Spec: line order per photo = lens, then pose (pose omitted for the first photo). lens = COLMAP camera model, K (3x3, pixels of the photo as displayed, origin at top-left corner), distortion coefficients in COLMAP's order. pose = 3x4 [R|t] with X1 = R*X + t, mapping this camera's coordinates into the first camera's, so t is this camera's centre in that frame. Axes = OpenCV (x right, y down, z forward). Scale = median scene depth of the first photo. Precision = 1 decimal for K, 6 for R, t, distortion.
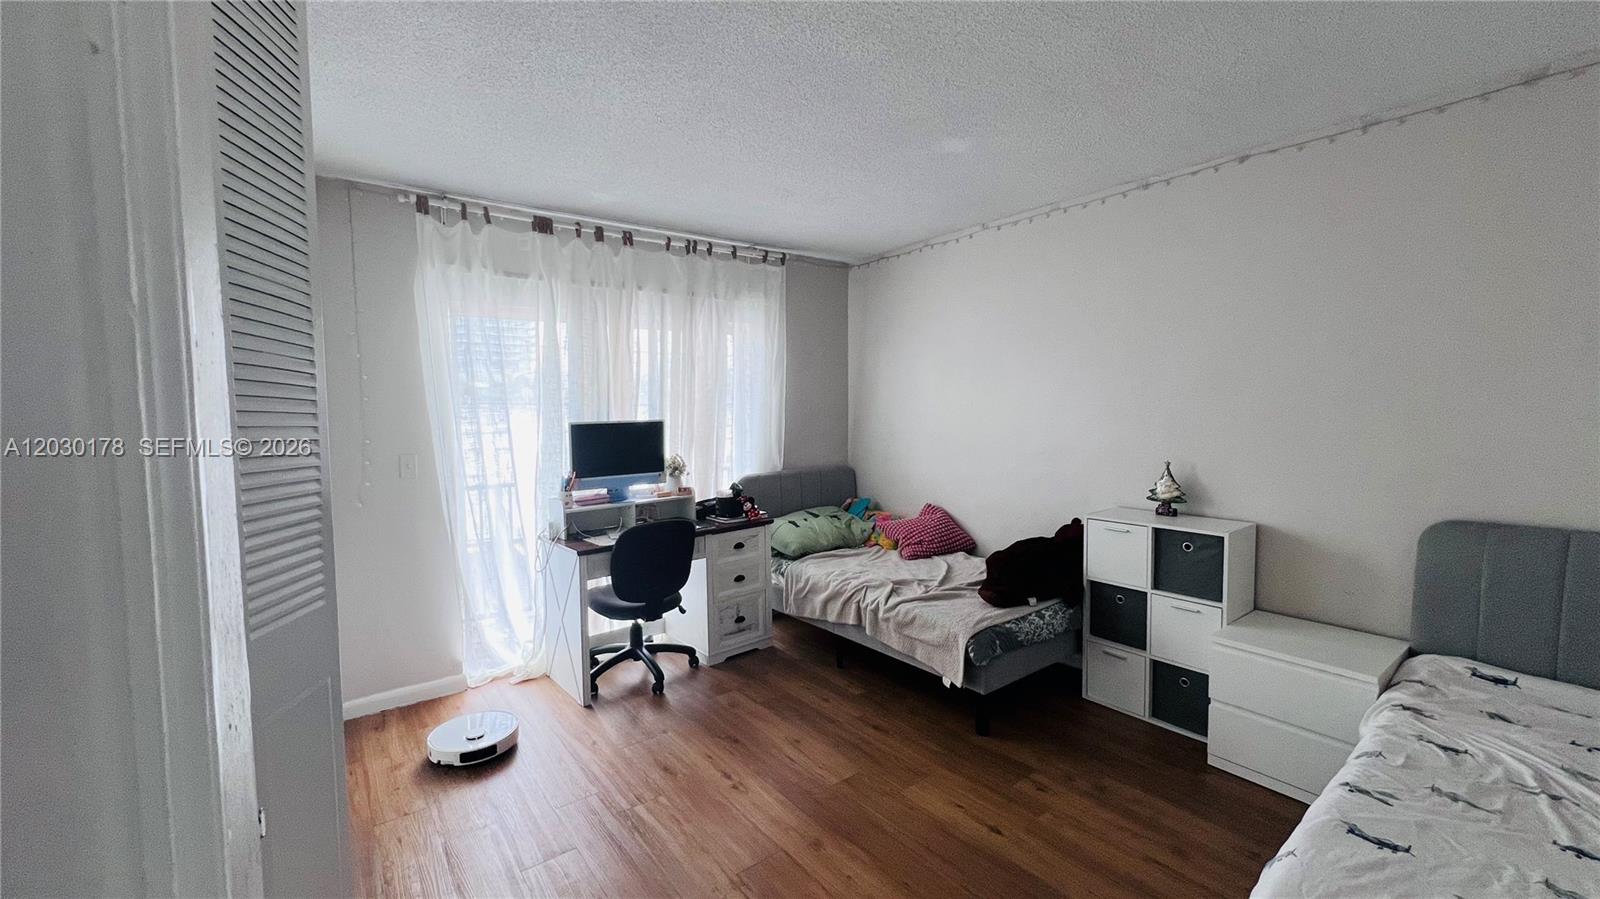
lens RADIAL K [[640.1, 0, 800.0], [0, 640.1, 449.5], [0, 0, 1]] dist [-0.000417, 0.000576]
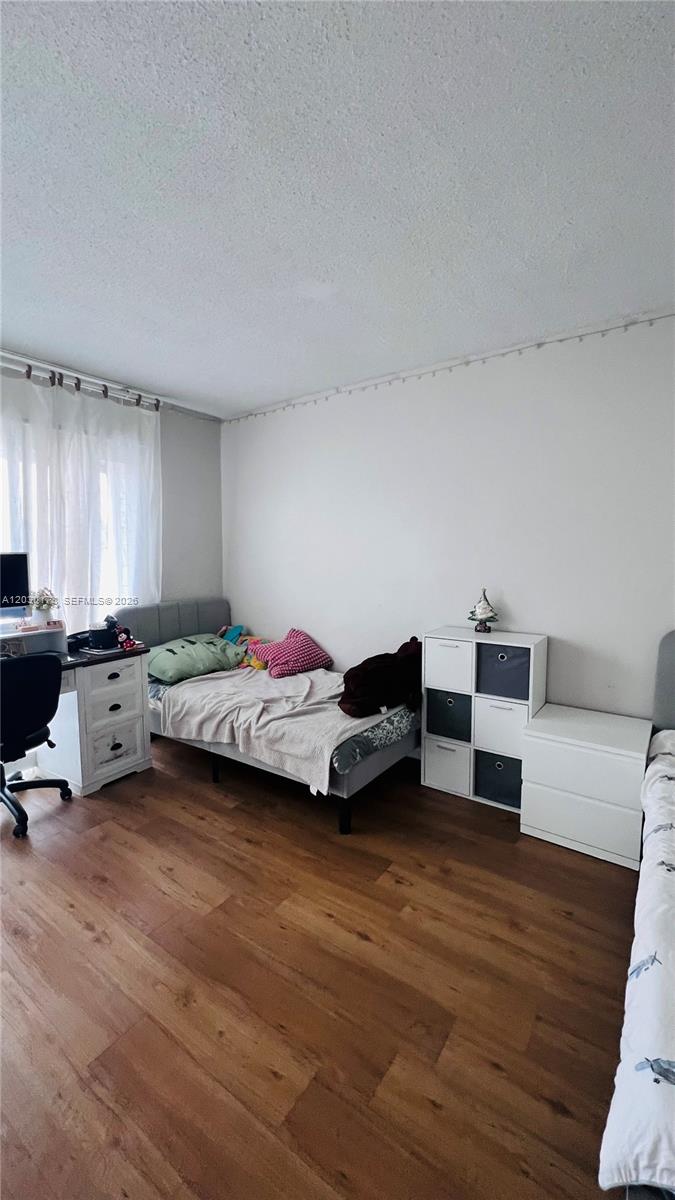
lens RADIAL K [[480.1, 0, 335.0], [0, 480.1, 598.3], [0, 0, 1]] dist [-0.000417, 0.000576]
pose [[0.956652, -0.015529, 0.290819, 0.025439], [0.009094, 0.999683, 0.023464, 0.011974], [-0.291091, -0.019802, 0.956490, 0.178945]]
